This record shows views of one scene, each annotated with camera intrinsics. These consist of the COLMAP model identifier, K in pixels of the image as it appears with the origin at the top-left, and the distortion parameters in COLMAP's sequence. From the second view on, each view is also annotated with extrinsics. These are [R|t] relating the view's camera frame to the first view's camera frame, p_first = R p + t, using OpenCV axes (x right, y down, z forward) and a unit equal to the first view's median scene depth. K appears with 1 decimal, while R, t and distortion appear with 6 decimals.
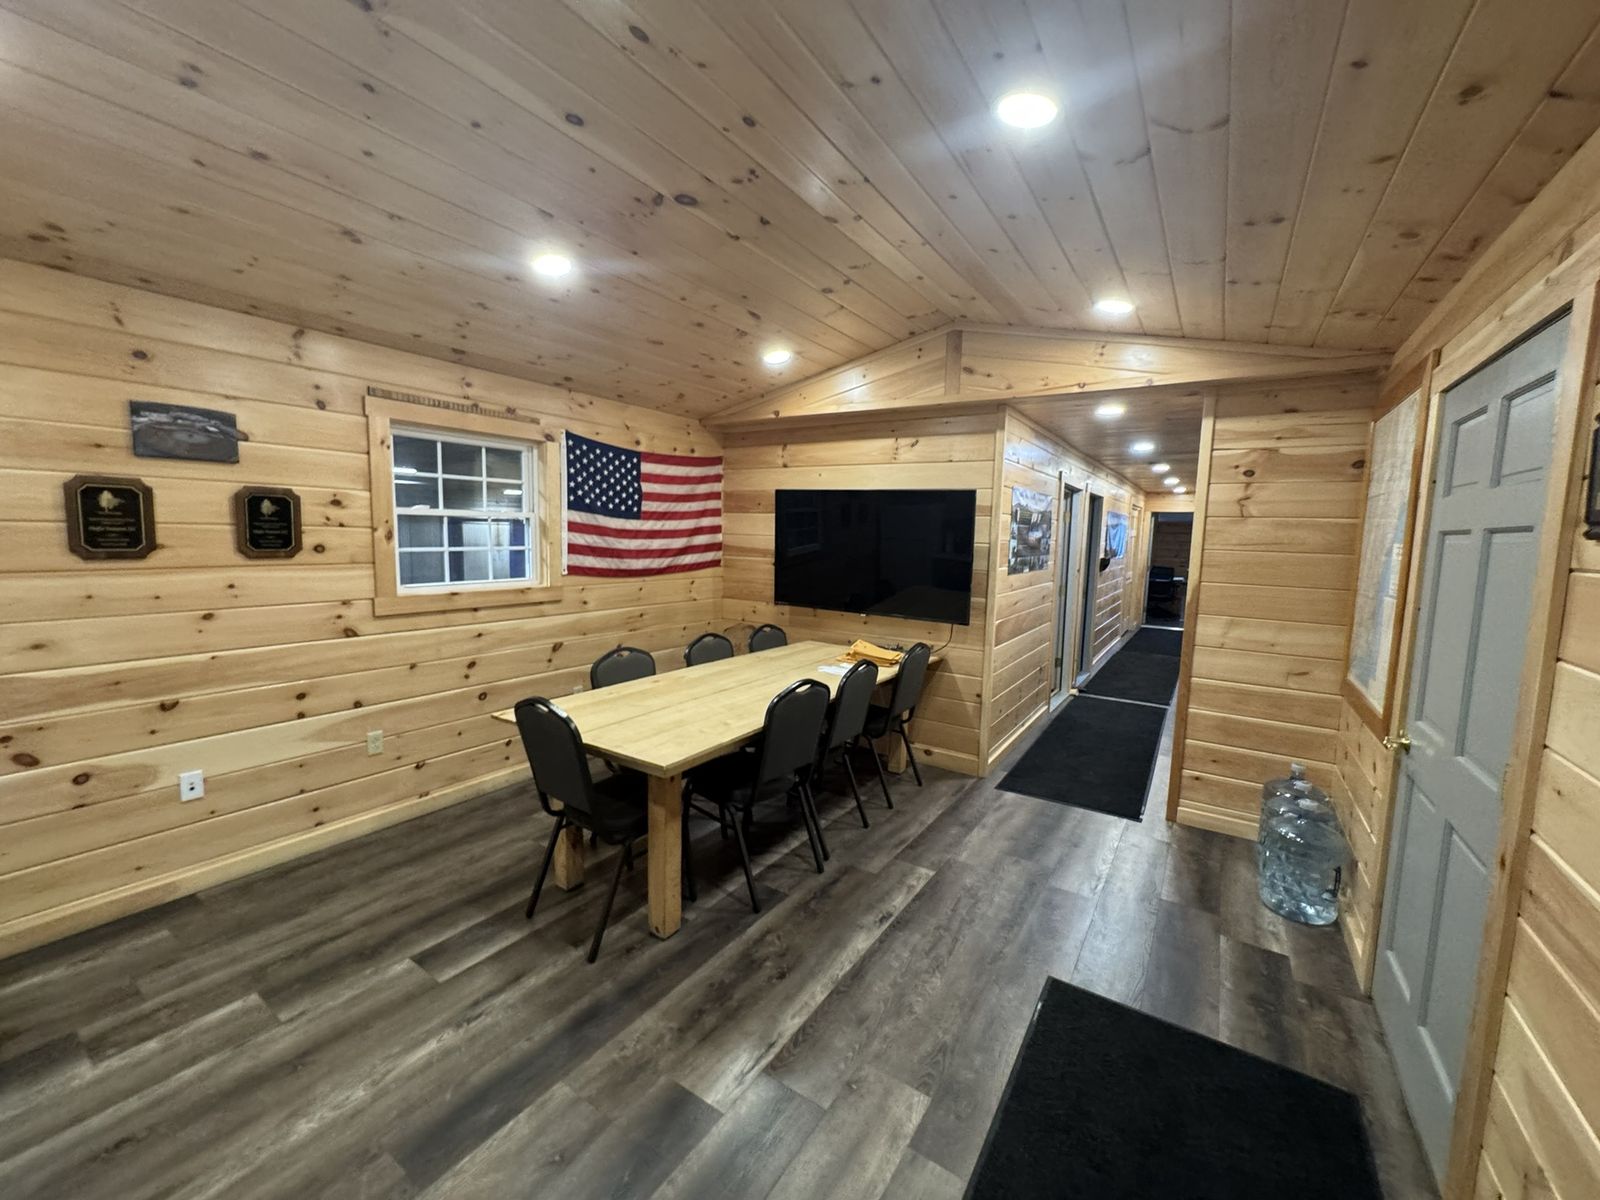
lens RADIAL K [[642.3, 0, 800.2], [0, 642.3, 600.6], [0, 0, 1]] dist [0.000455, 0.000358]
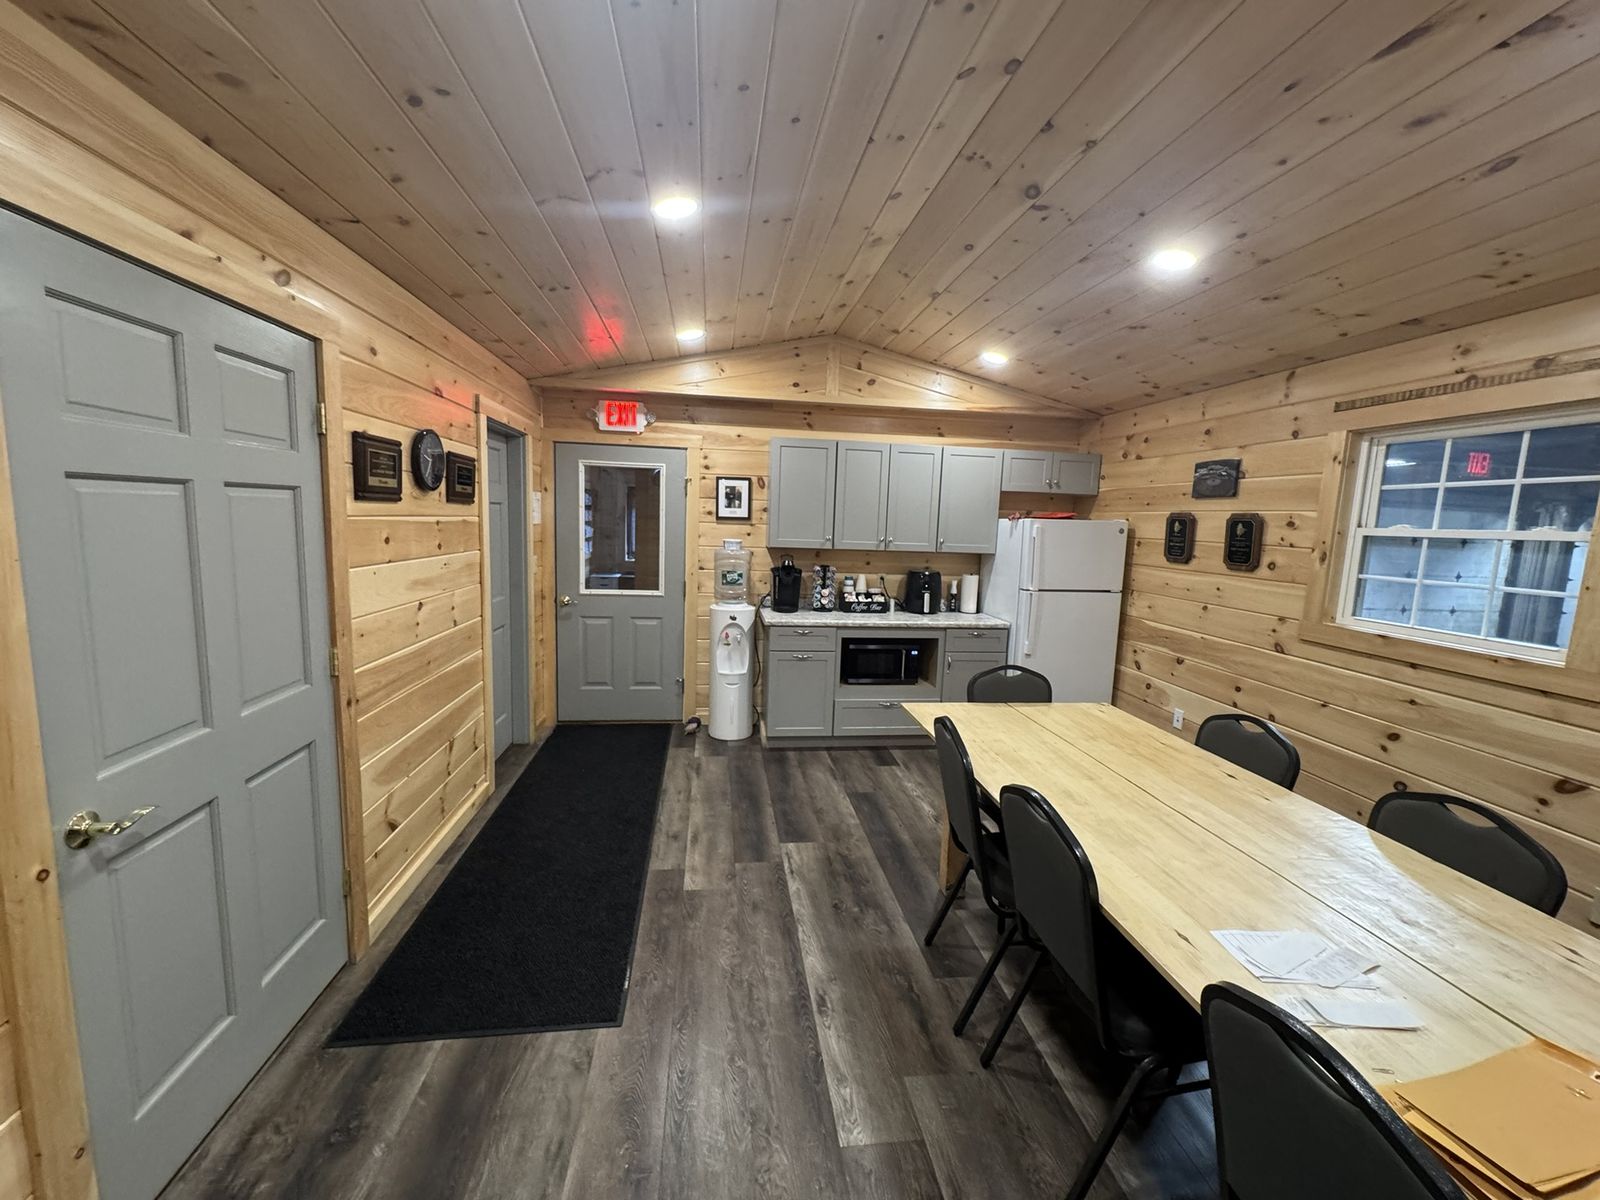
lens RADIAL K [[642.3, 0, 799.3], [0, 642.3, 597.8], [0, 0, 1]] dist [0.000455, 0.000358]
pose [[-0.752769, 0.026171, -0.657764, 0.671202], [-0.129257, 0.973881, 0.186675, -0.145510], [0.645470, 0.225544, -0.729725, 1.462533]]
